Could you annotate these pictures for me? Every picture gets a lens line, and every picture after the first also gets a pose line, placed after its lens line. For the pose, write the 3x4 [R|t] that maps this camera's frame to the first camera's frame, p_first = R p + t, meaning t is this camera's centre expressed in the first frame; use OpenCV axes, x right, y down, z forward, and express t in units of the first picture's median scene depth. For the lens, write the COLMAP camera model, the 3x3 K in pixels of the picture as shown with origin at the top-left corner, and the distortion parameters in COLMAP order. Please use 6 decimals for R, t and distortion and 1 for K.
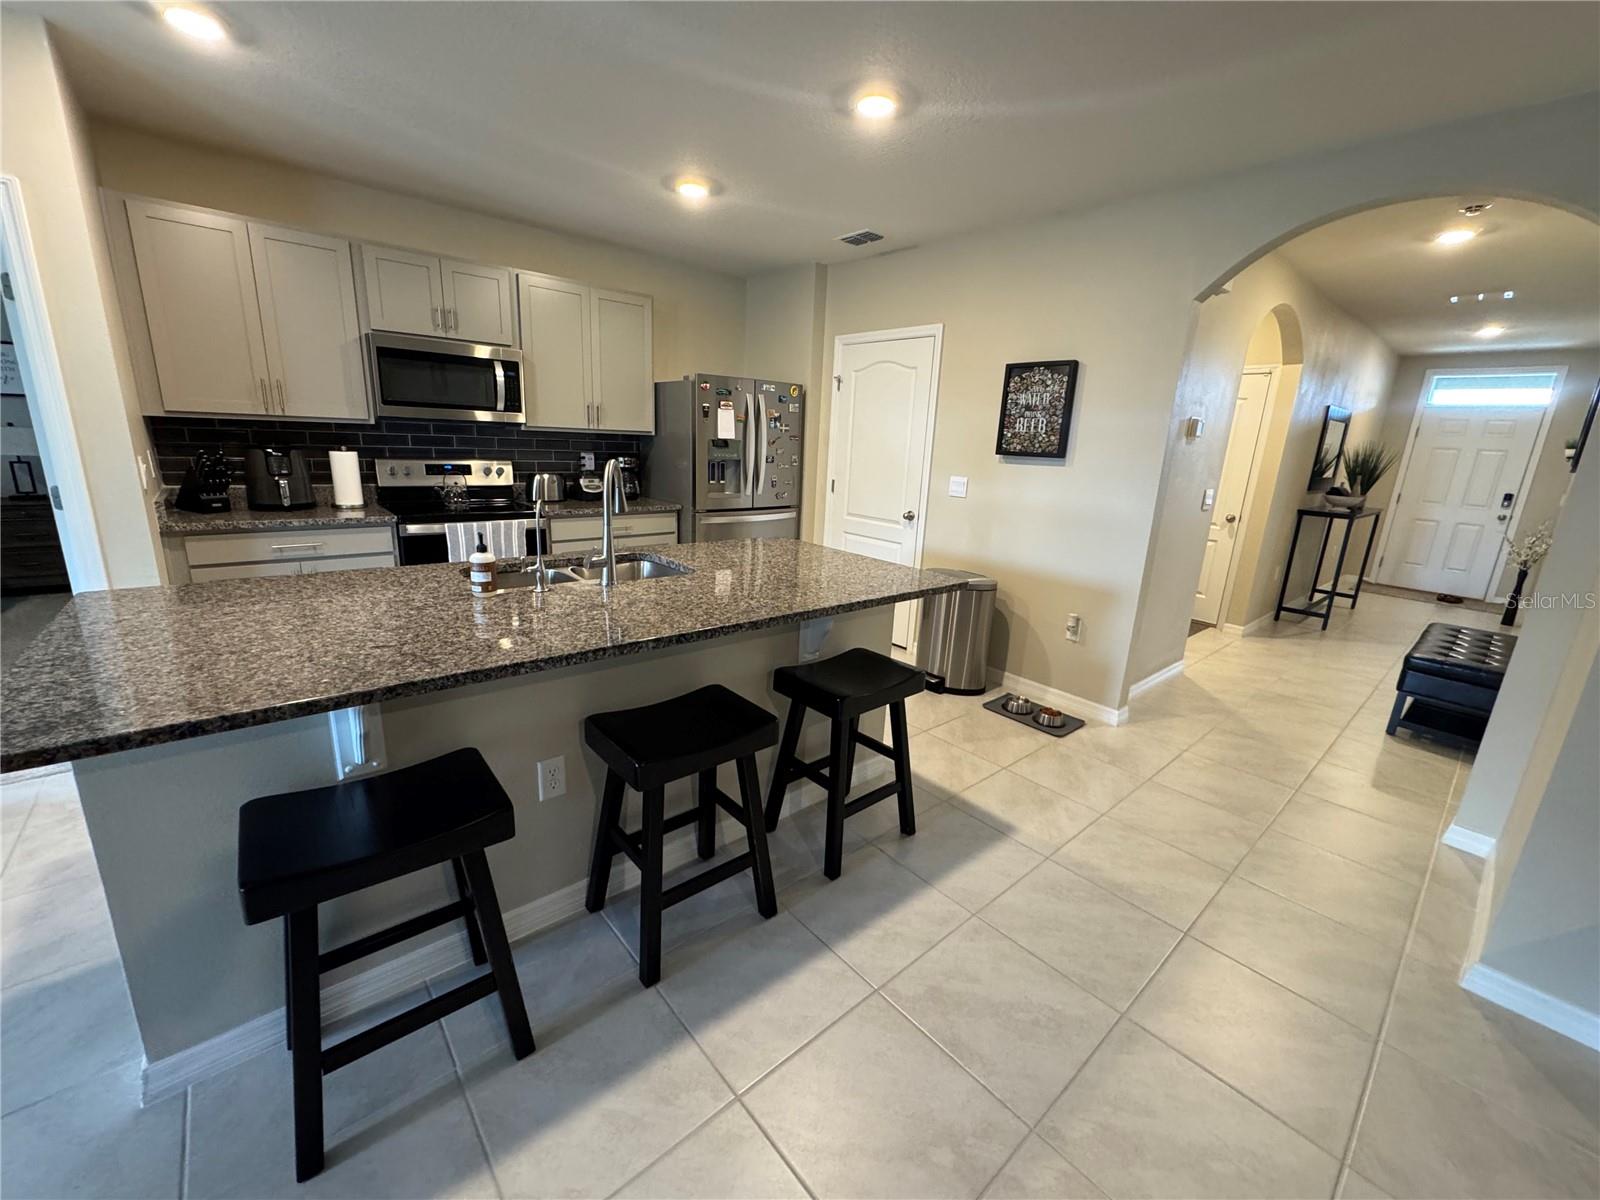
lens RADIAL K [[639.4, 0, 793.5], [0, 639.4, 599.3], [0, 0, 1]] dist [-0.001464, 0.000332]
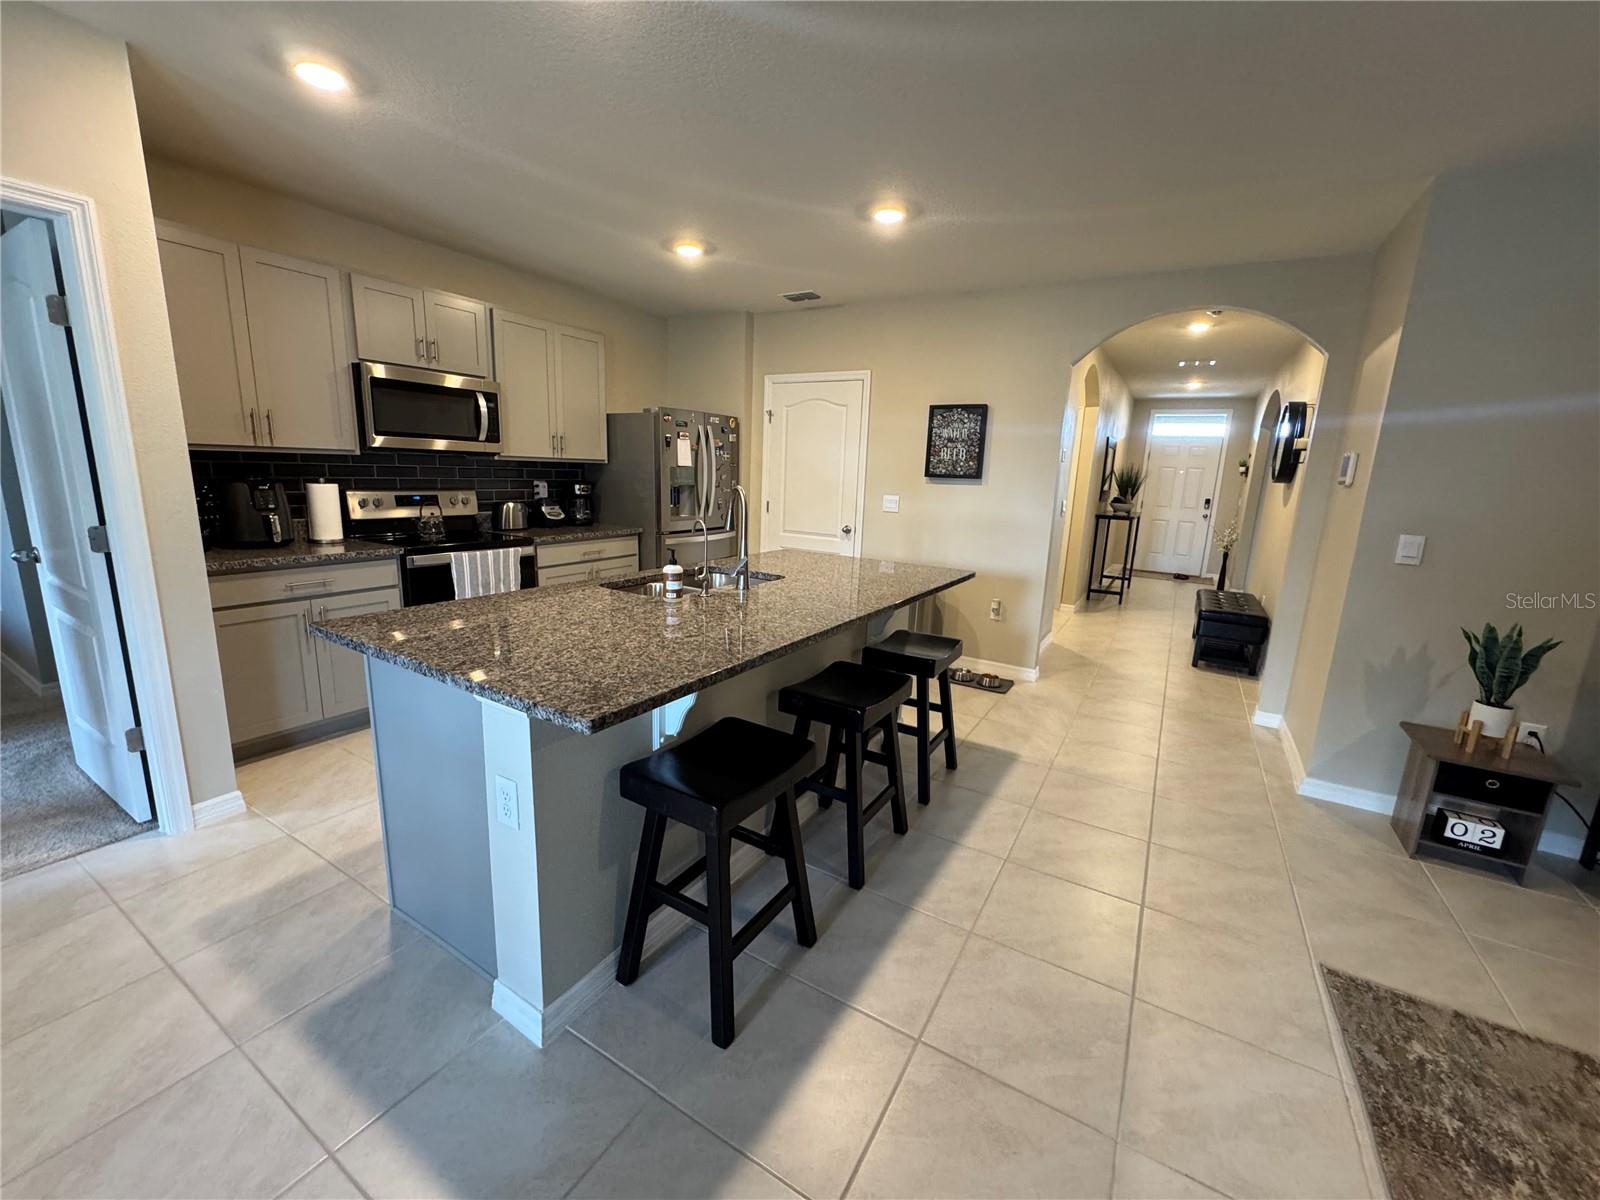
lens RADIAL K [[637.0, 0, 799.9], [0, 637.0, 599.1], [0, 0, 1]] dist [0.000791, 0.000048]
pose [[0.951213, -0.072285, 0.299946, -0.303799], [0.082567, 0.996349, -0.021732, 0.017386], [-0.297280, 0.045437, 0.953708, -0.098611]]
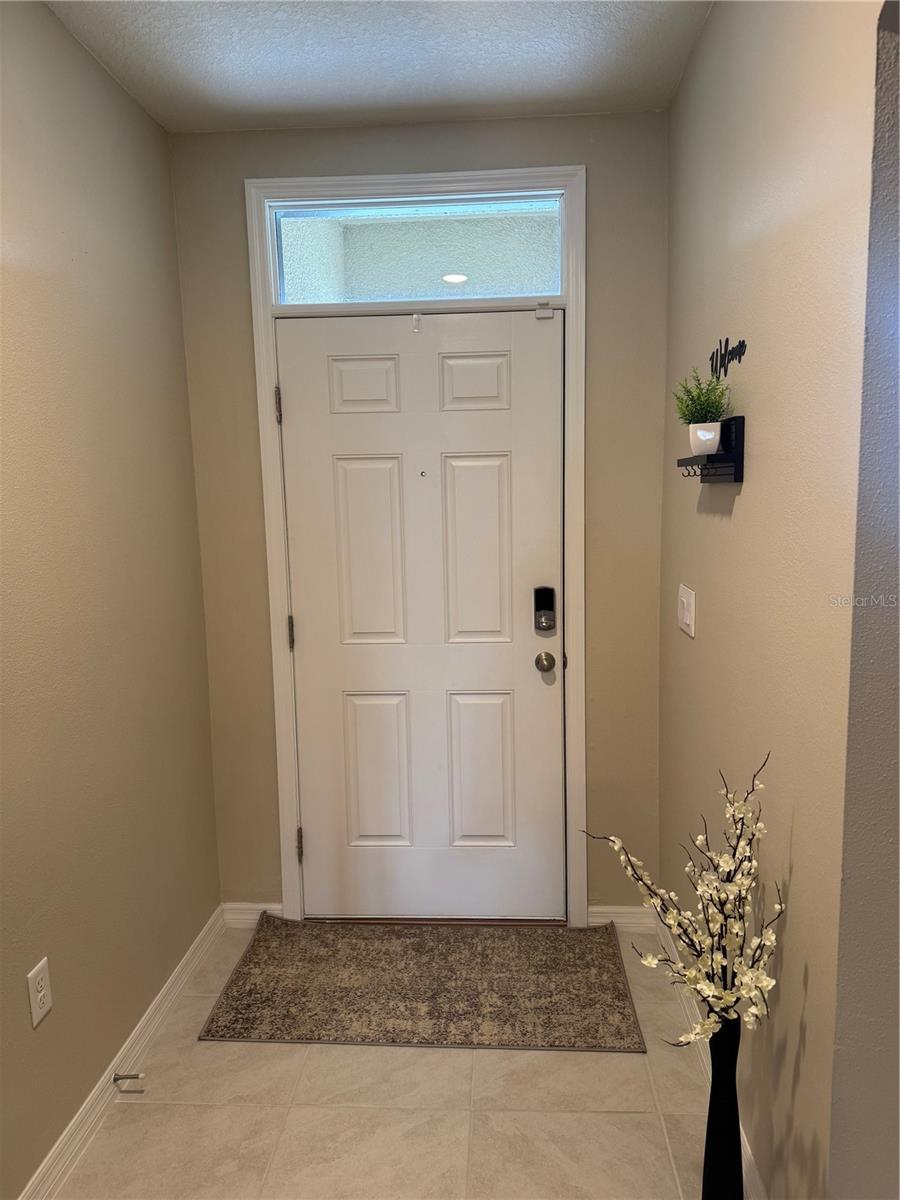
lens RADIAL K [[828.6, 0, 451.6], [0, 828.6, 602.5], [0, 0, 1]] dist [0.000651, 0.000079]
pose [[0.696999, -0.155537, 0.700000, 1.539402], [0.228495, 0.973480, -0.011213, -0.312754], [-0.679693, 0.167762, 0.714054, 1.420102]]
